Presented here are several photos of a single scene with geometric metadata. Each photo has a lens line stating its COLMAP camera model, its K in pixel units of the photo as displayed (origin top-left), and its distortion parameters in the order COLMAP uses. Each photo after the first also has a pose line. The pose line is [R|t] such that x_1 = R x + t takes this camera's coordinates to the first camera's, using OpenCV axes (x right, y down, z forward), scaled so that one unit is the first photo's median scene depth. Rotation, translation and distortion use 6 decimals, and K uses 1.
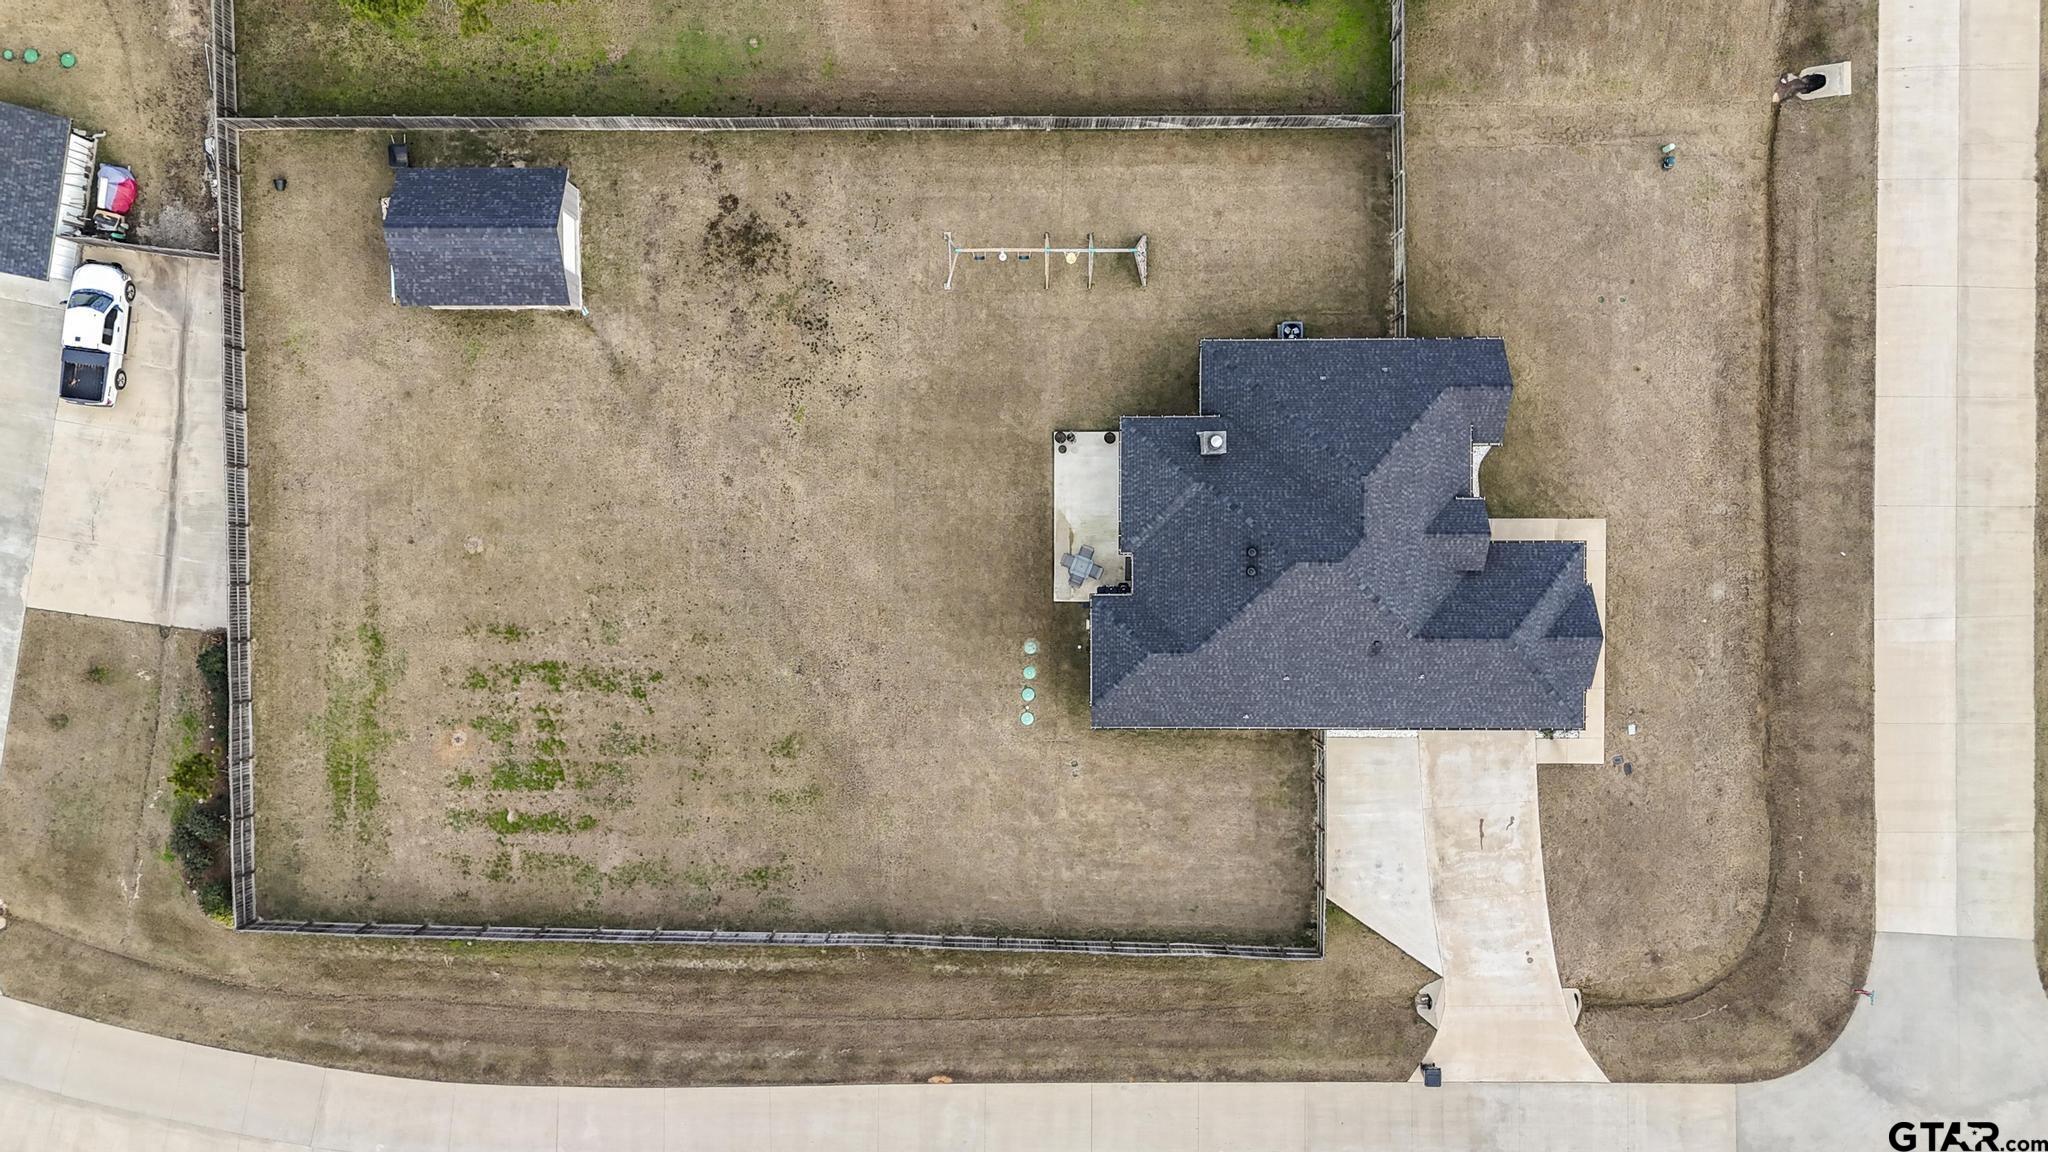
lens RADIAL K [[1545.1, 0, 1024.0], [0, 1545.1, 576.0], [0, 0, 1]] dist [0.059699, -0.004681]
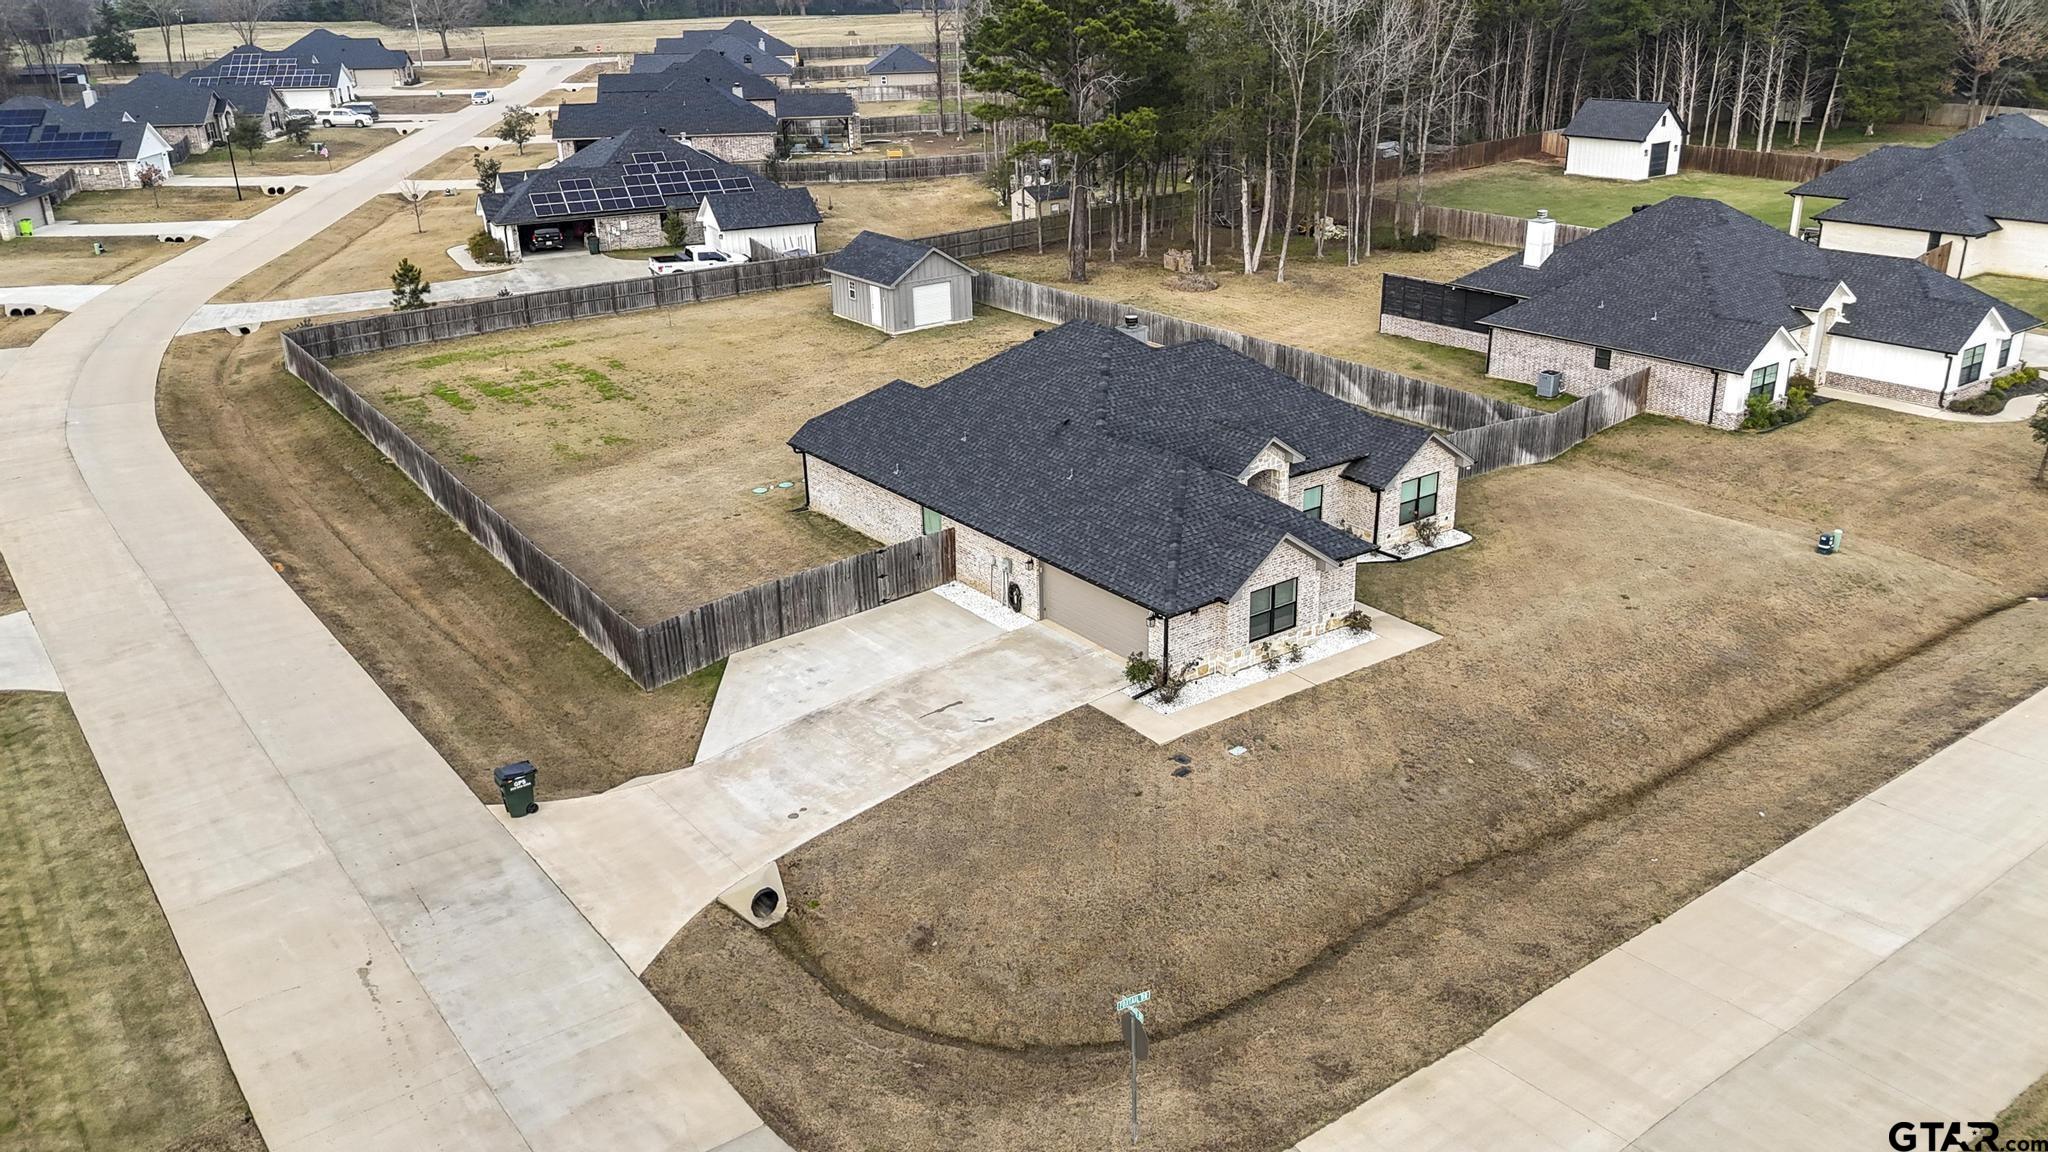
lens RADIAL K [[1545.1, 0, 1024.0], [0, 1545.1, 576.0], [0, 0, 1]] dist [0.059699, -0.004681]
pose [[0.592441, 0.296853, -0.748927, 0.742960], [-0.805605, 0.222521, -0.549076, 0.454750], [0.003657, 0.928635, 0.370977, 0.726357]]
